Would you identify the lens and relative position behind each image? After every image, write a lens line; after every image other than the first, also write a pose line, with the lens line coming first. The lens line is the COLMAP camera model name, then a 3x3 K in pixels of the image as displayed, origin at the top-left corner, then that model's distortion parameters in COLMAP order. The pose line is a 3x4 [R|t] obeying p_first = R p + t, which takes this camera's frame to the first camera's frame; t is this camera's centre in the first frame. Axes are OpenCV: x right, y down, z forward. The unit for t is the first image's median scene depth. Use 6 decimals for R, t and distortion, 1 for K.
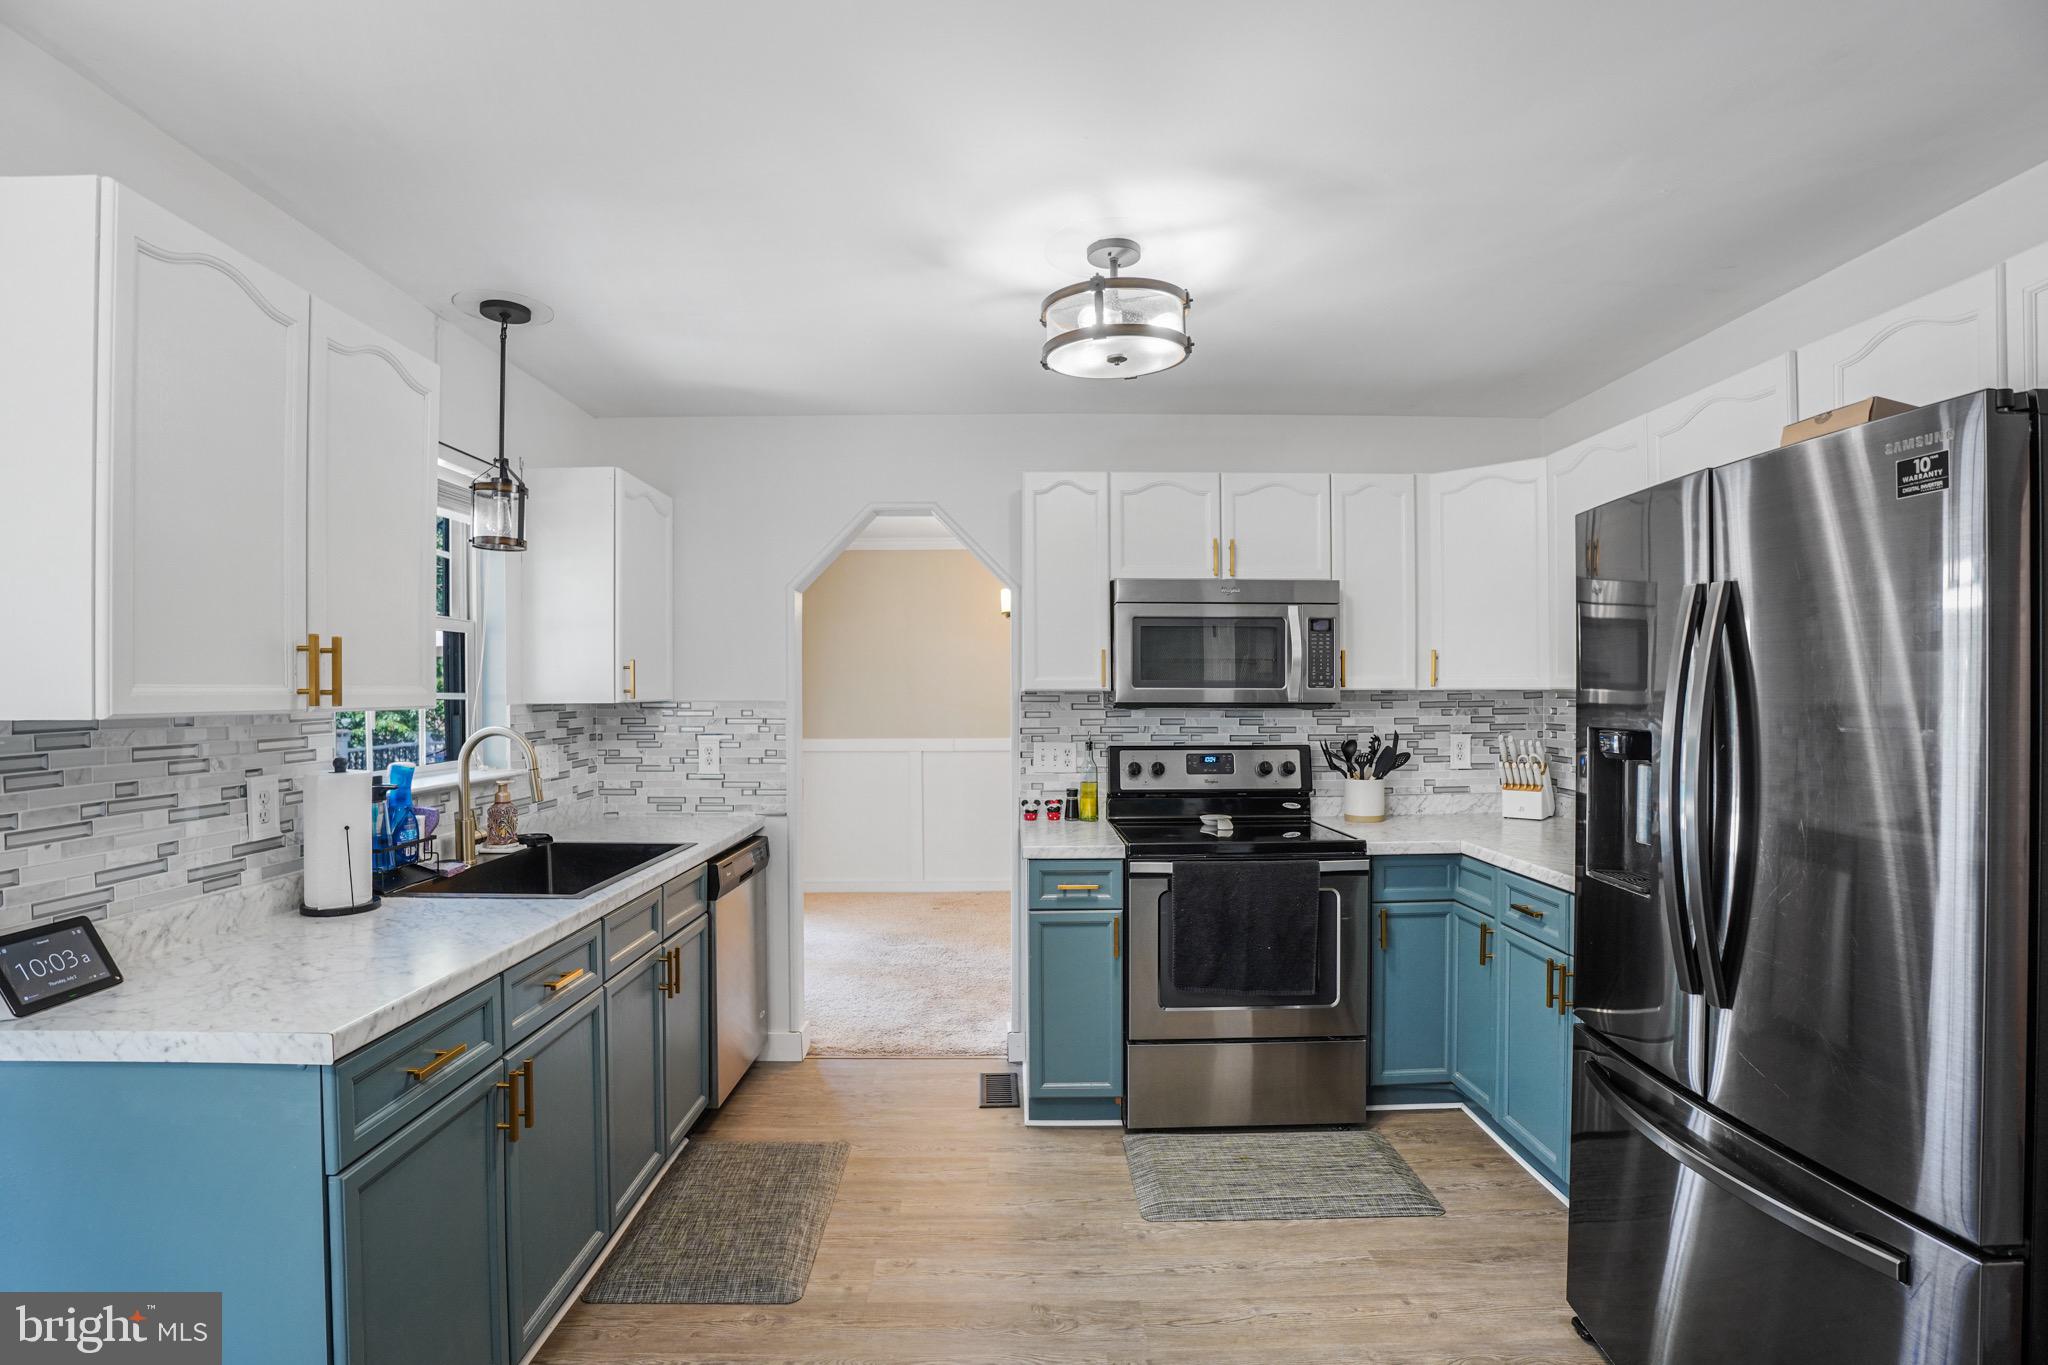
lens RADIAL K [[986.0, 0, 1023.0], [0, 986.0, 689.8], [0, 0, 1]] dist [-0.000543, 0.001002]
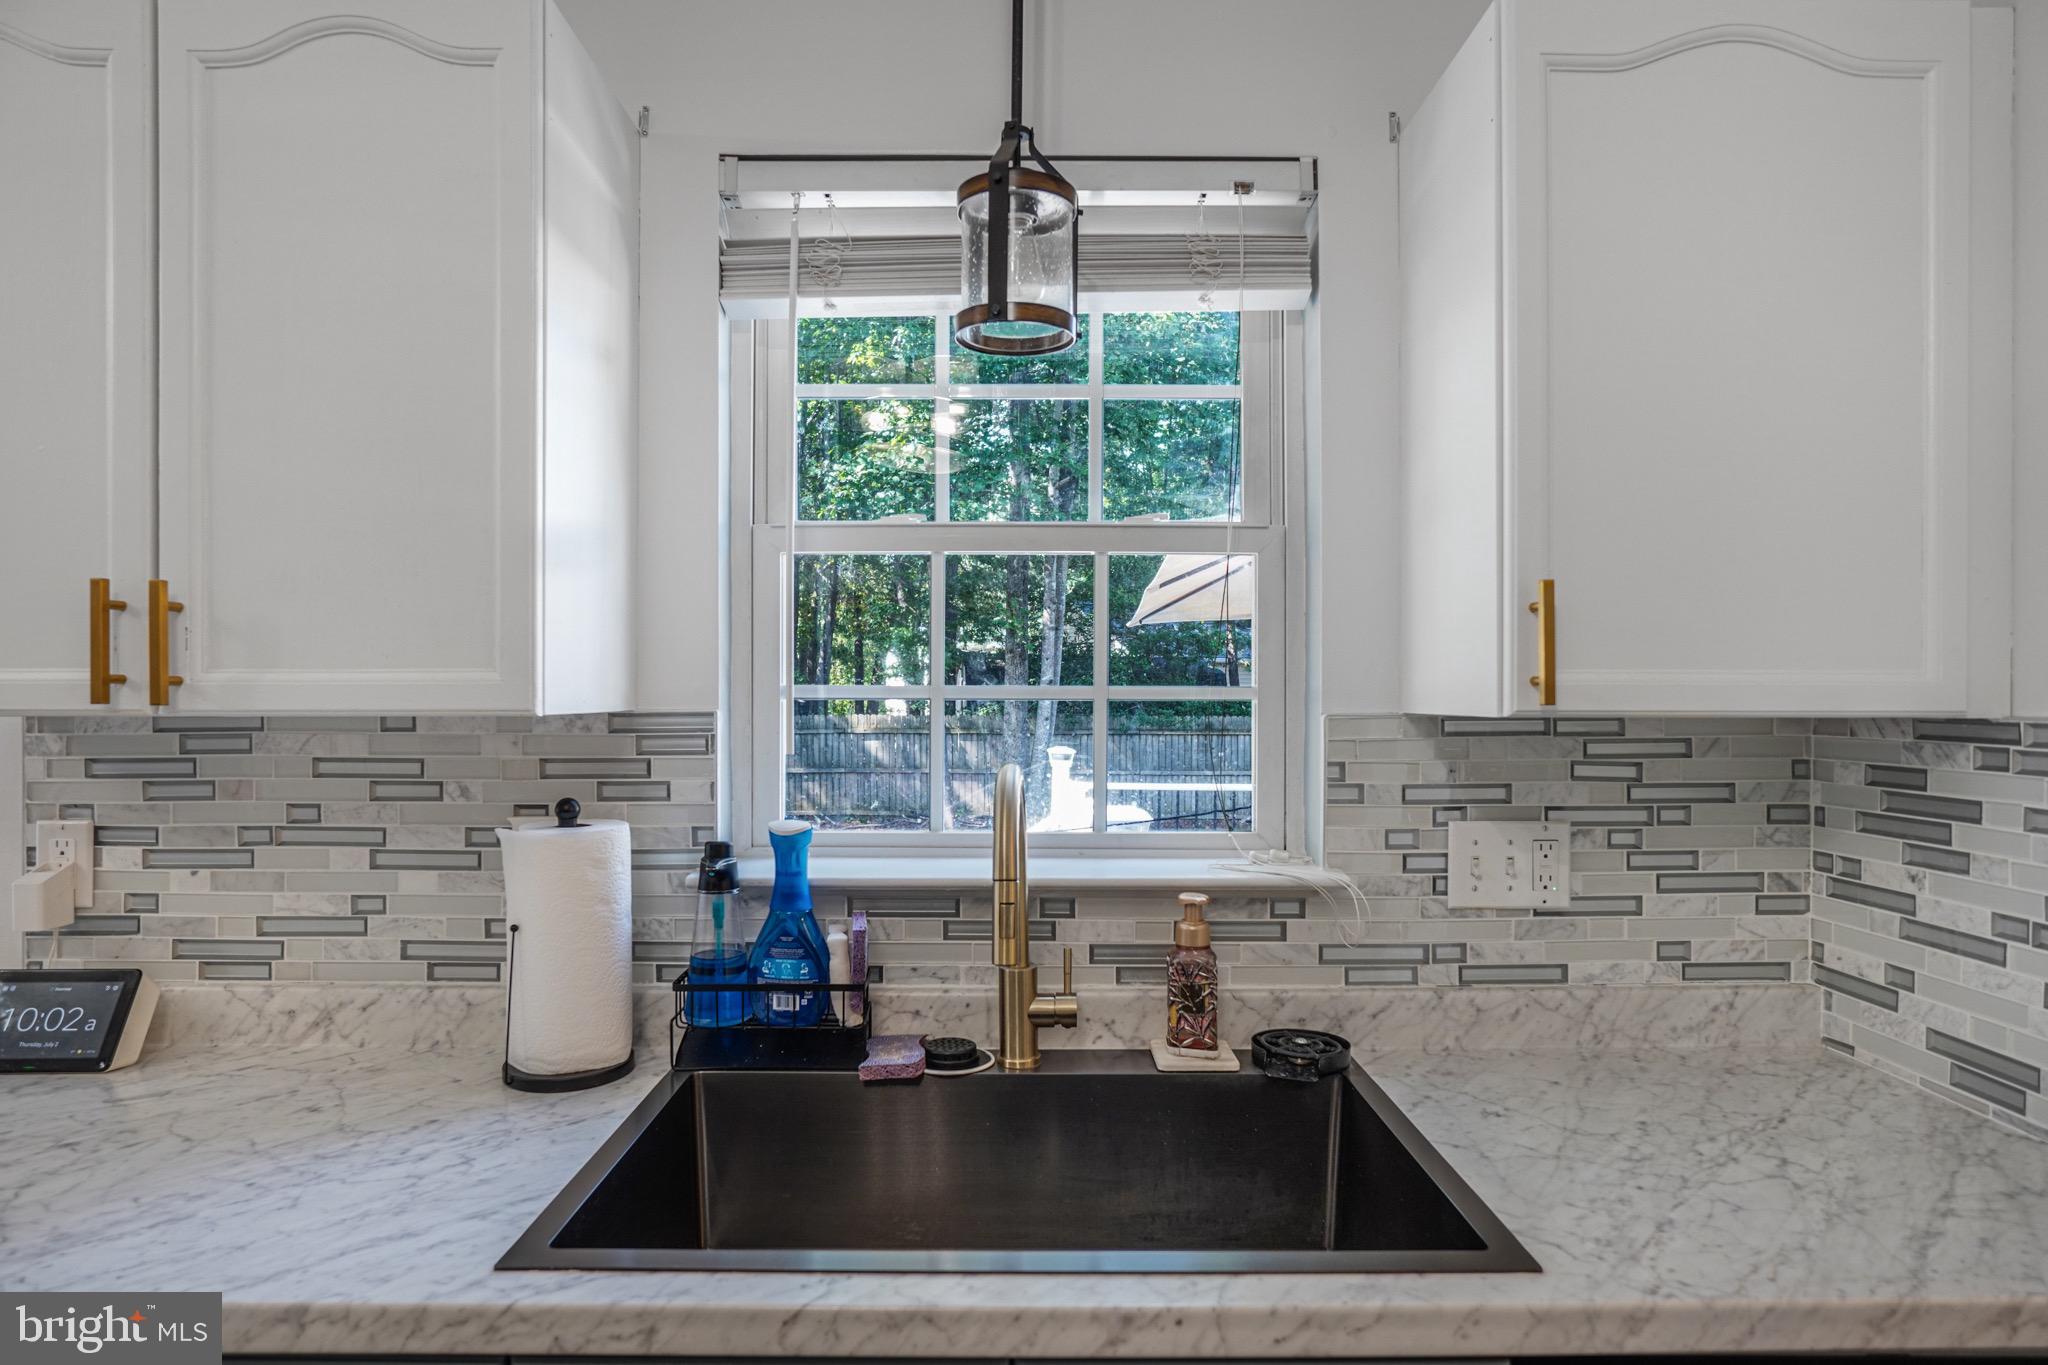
lens RADIAL K [[1129.4, 0, 1018.3], [0, 1129.4, 695.9], [0, 0, 1]] dist [-0.028311, 0.003084]
pose [[-0.004520, 0.008438, -0.999954, -0.065776], [-0.000687, 0.999964, 0.008441, 0.004851], [0.999990, 0.000725, -0.004514, 1.344271]]
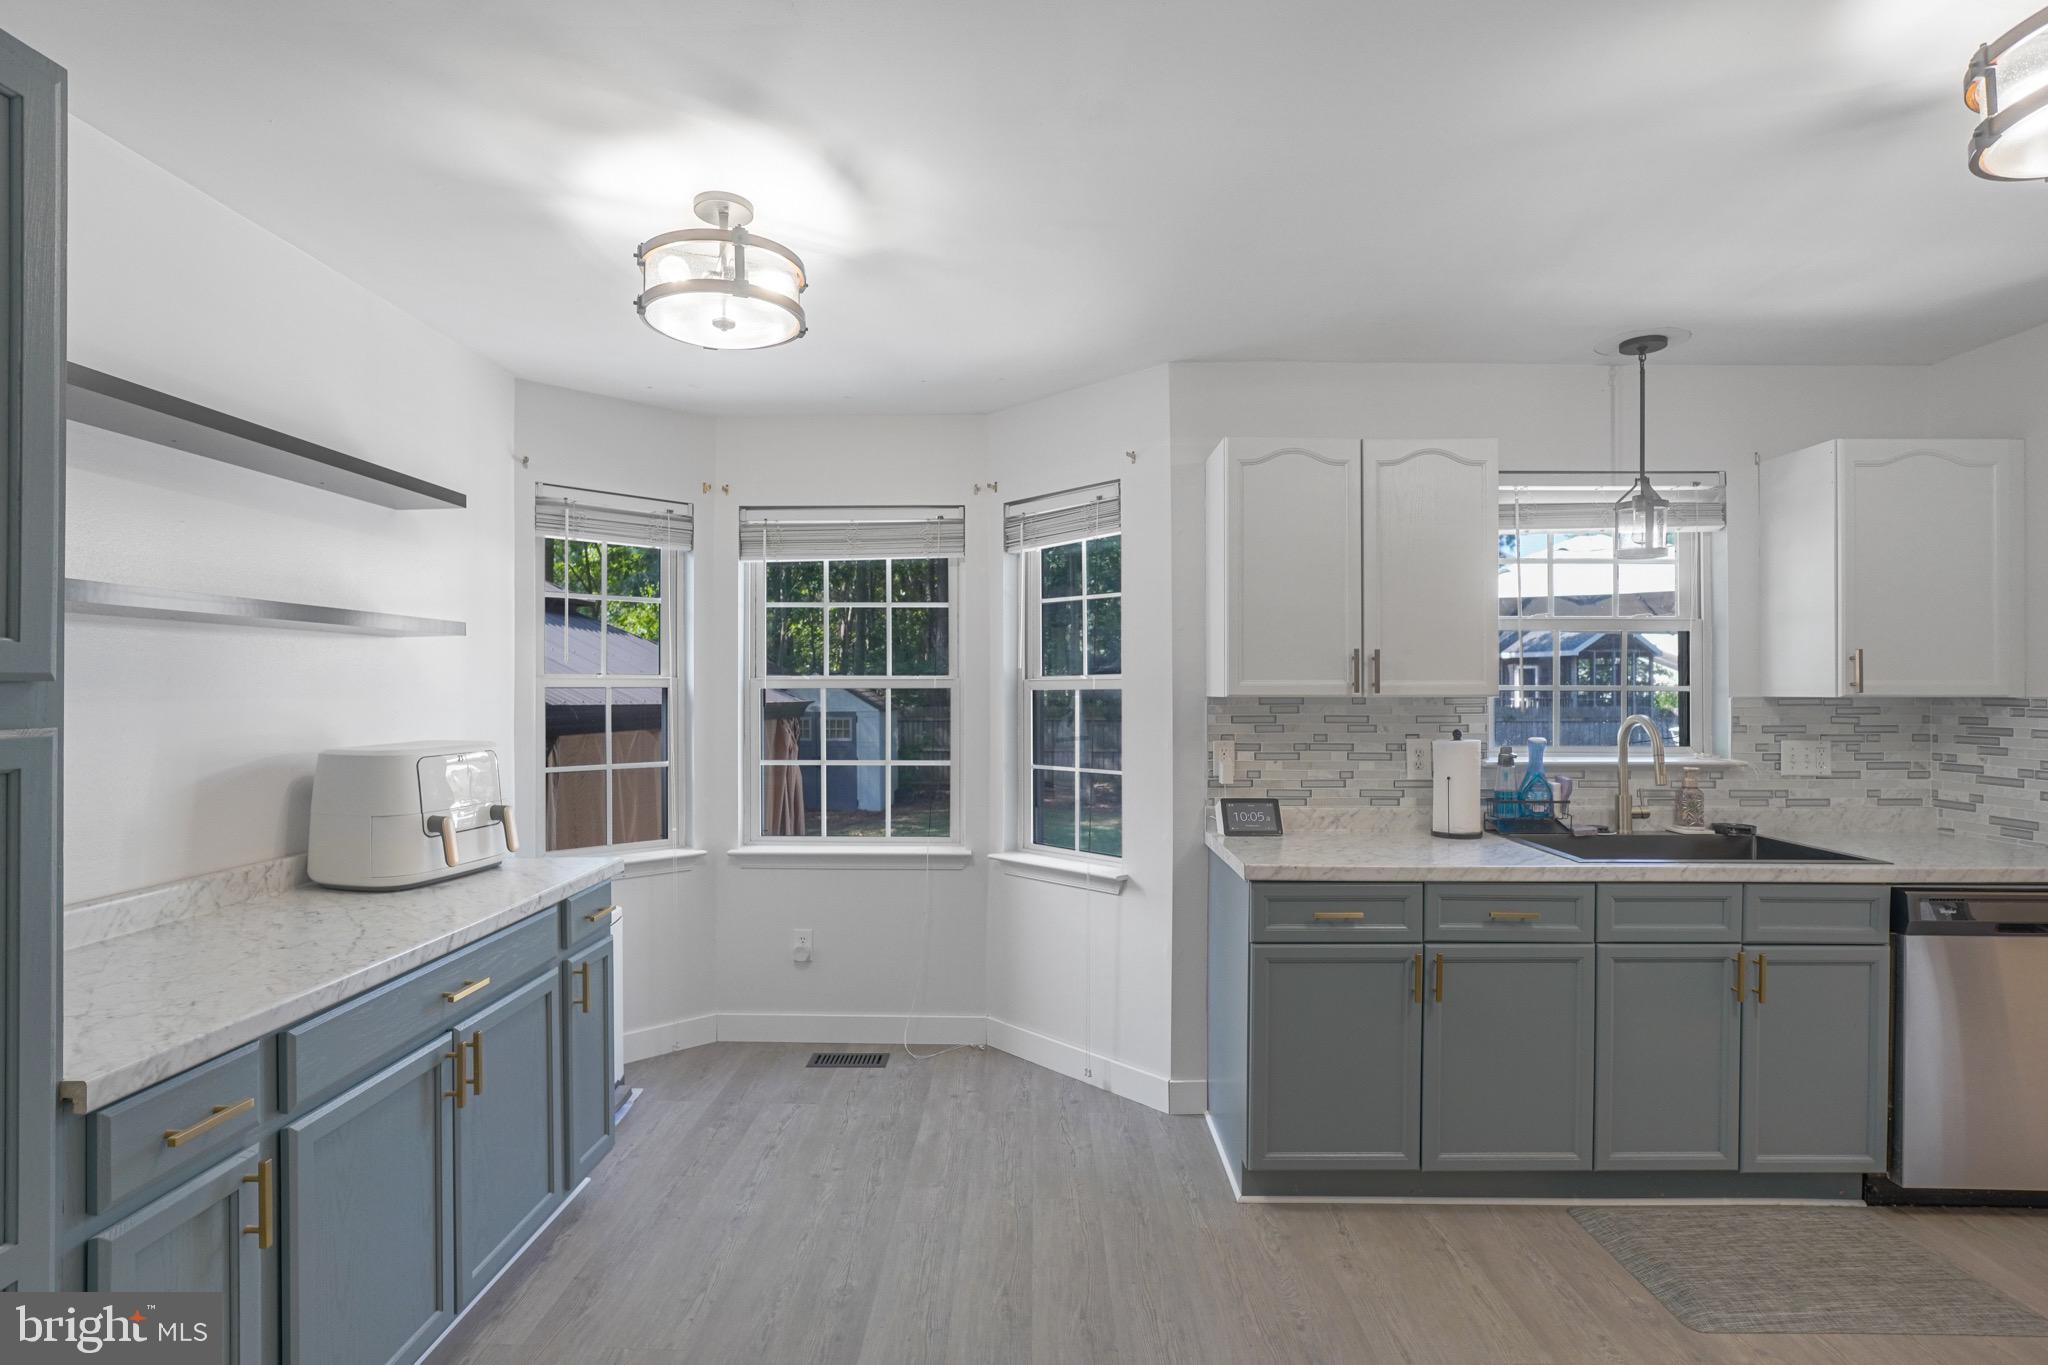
lens RADIAL K [[986.0, 0, 1030.4], [0, 986.0, 683.0], [0, 0, 1]] dist [-0.000543, 0.001002]
pose [[-0.002664, 0.000415, -0.999996, 0.798917], [0.000448, 1.000000, 0.000414, -0.000845], [0.999996, -0.000447, -0.002665, 0.409461]]
